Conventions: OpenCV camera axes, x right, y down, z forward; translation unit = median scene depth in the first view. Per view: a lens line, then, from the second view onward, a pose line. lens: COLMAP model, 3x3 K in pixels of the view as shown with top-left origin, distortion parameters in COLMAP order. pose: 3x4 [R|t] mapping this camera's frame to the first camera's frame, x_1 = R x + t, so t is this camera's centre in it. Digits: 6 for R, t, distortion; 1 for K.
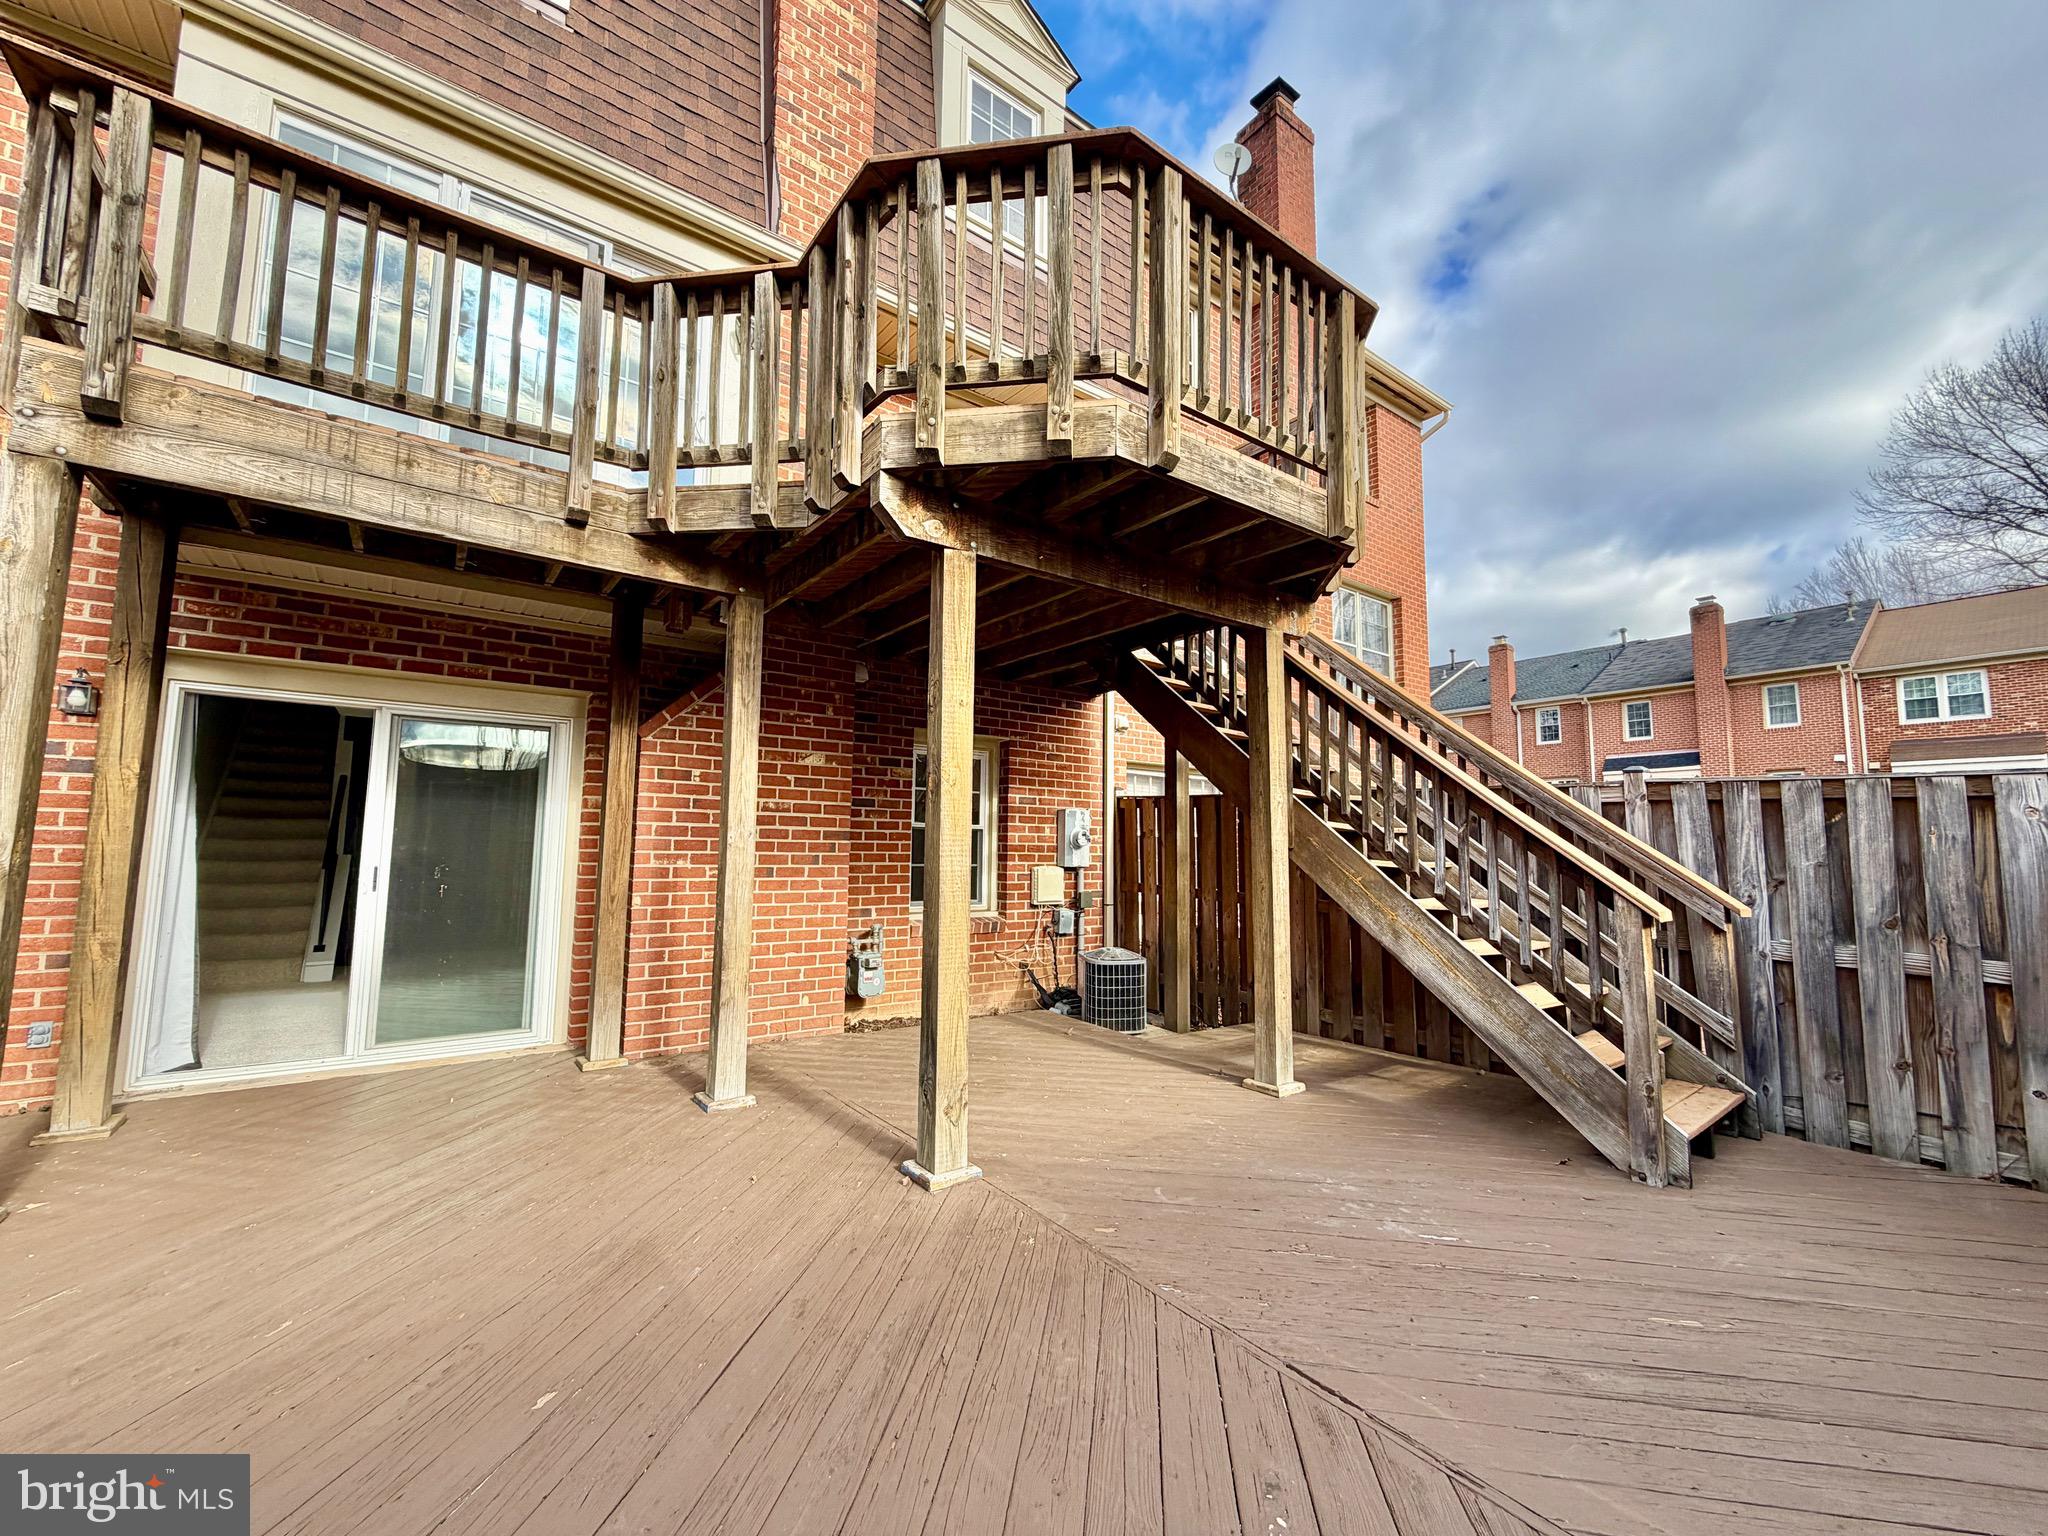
lens RADIAL K [[814.6, 0, 1014.8], [0, 814.6, 773.1], [0, 0, 1]] dist [0.000385, 0.000075]
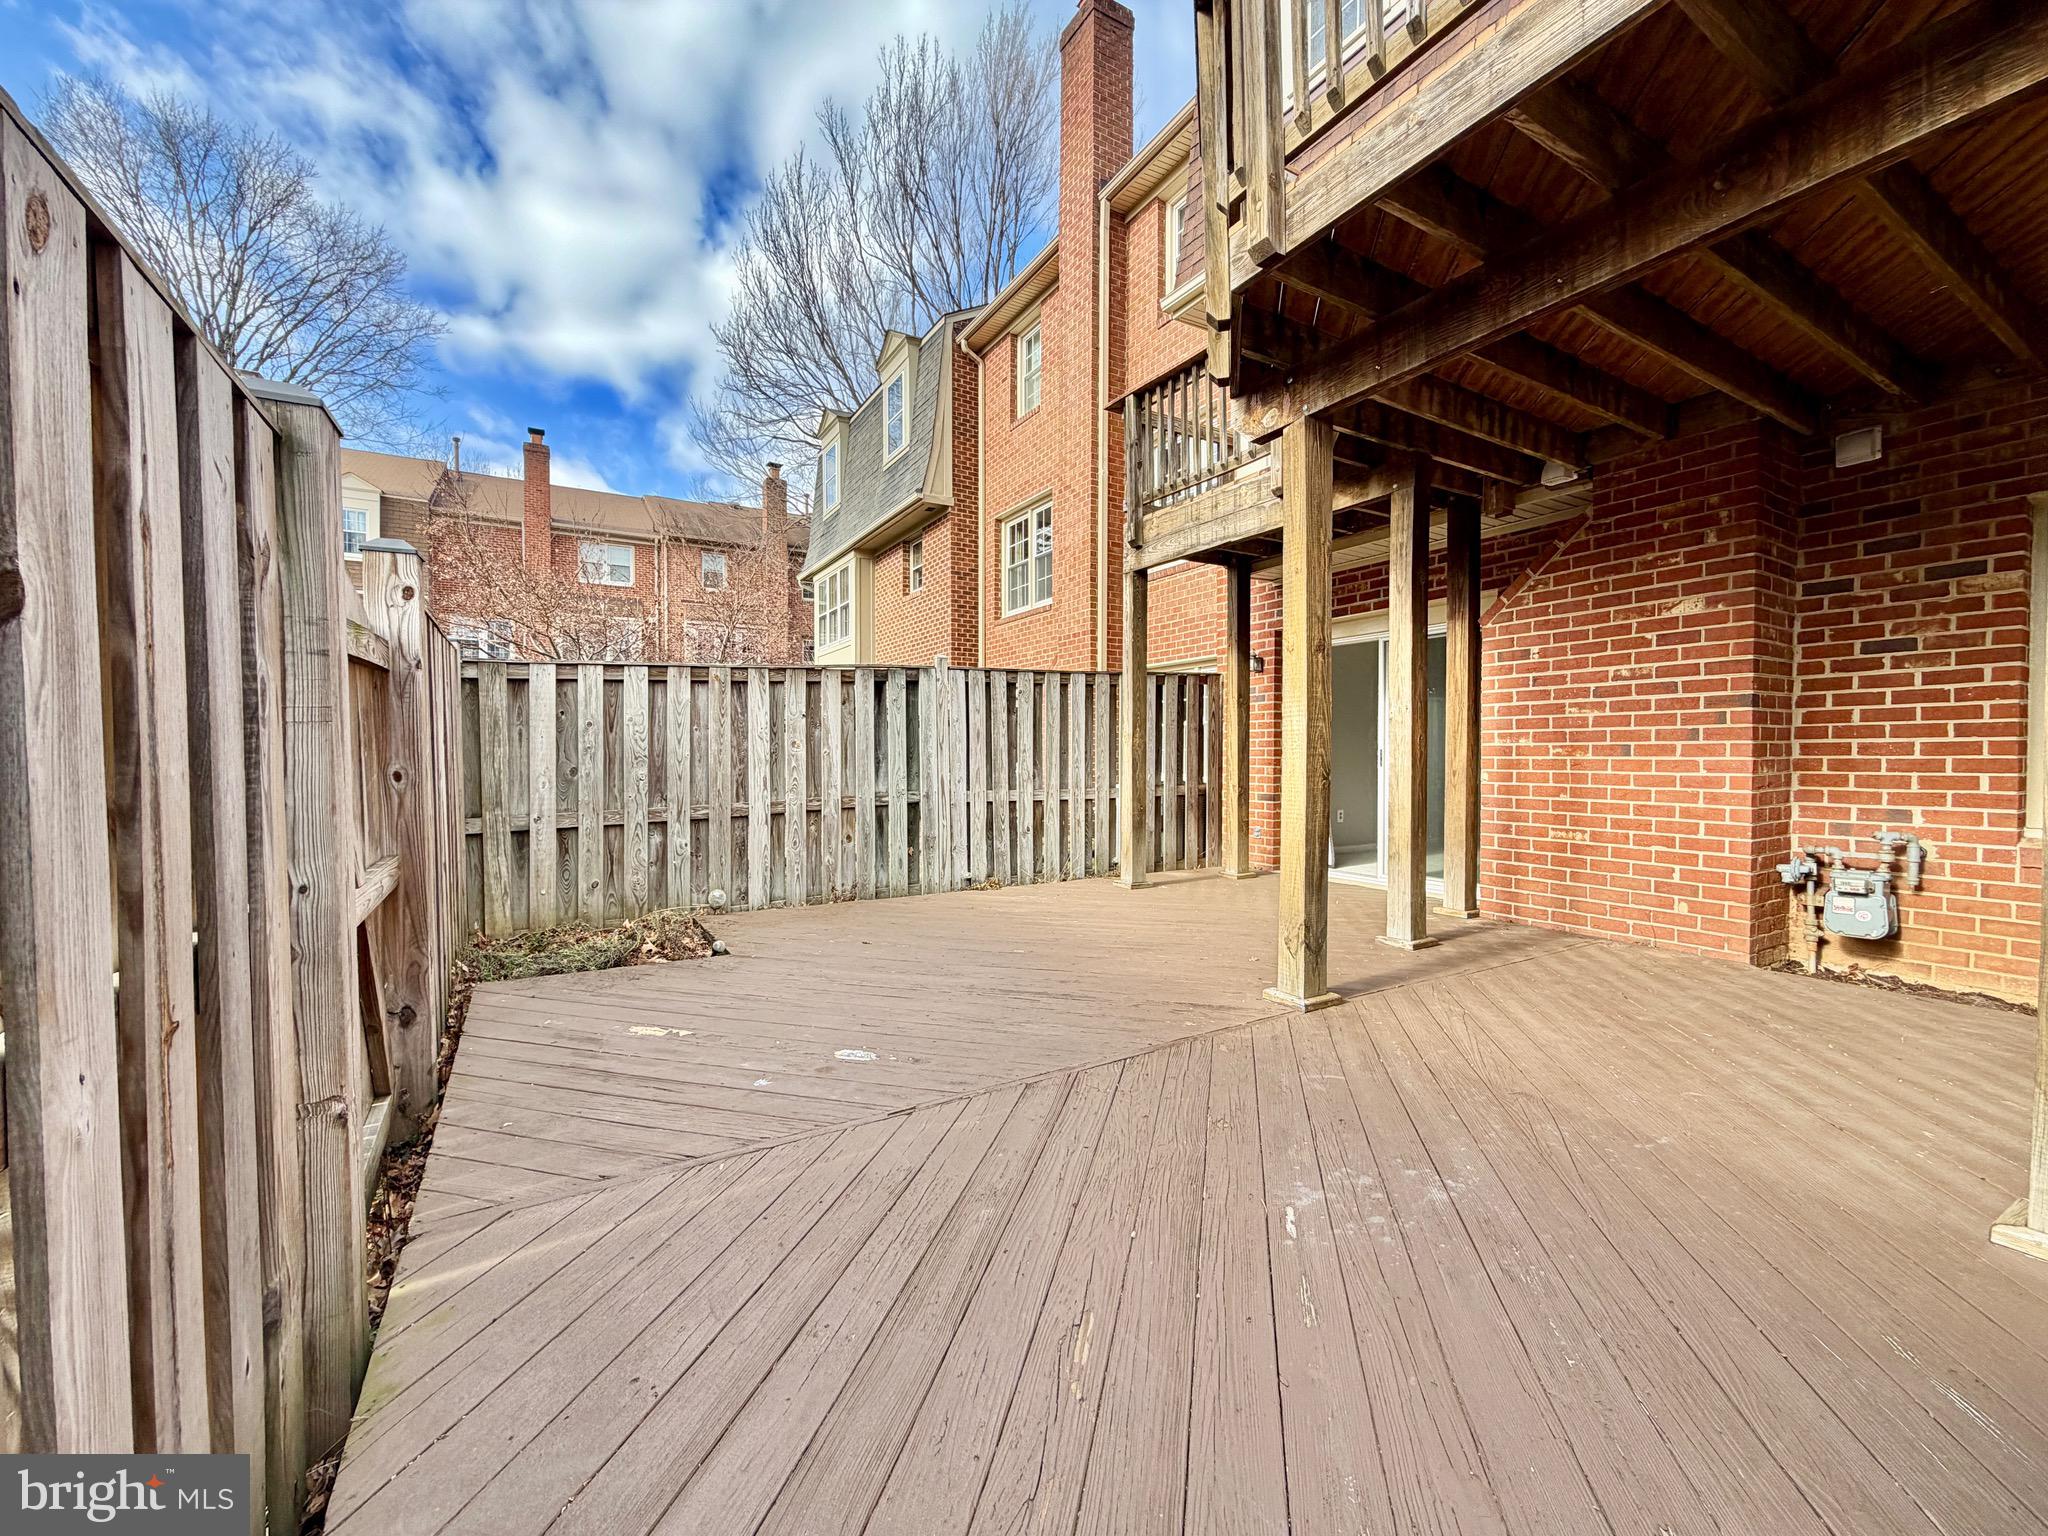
lens RADIAL K [[814.6, 0, 1014.8], [0, 814.6, 773.1], [0, 0, 1]] dist [0.000385, 0.000075]
pose [[-0.103759, 0.008158, -0.994569, 0.659736], [0.093804, 0.995589, -0.001619, 0.091005], [0.990169, -0.093462, -0.104067, 0.469560]]
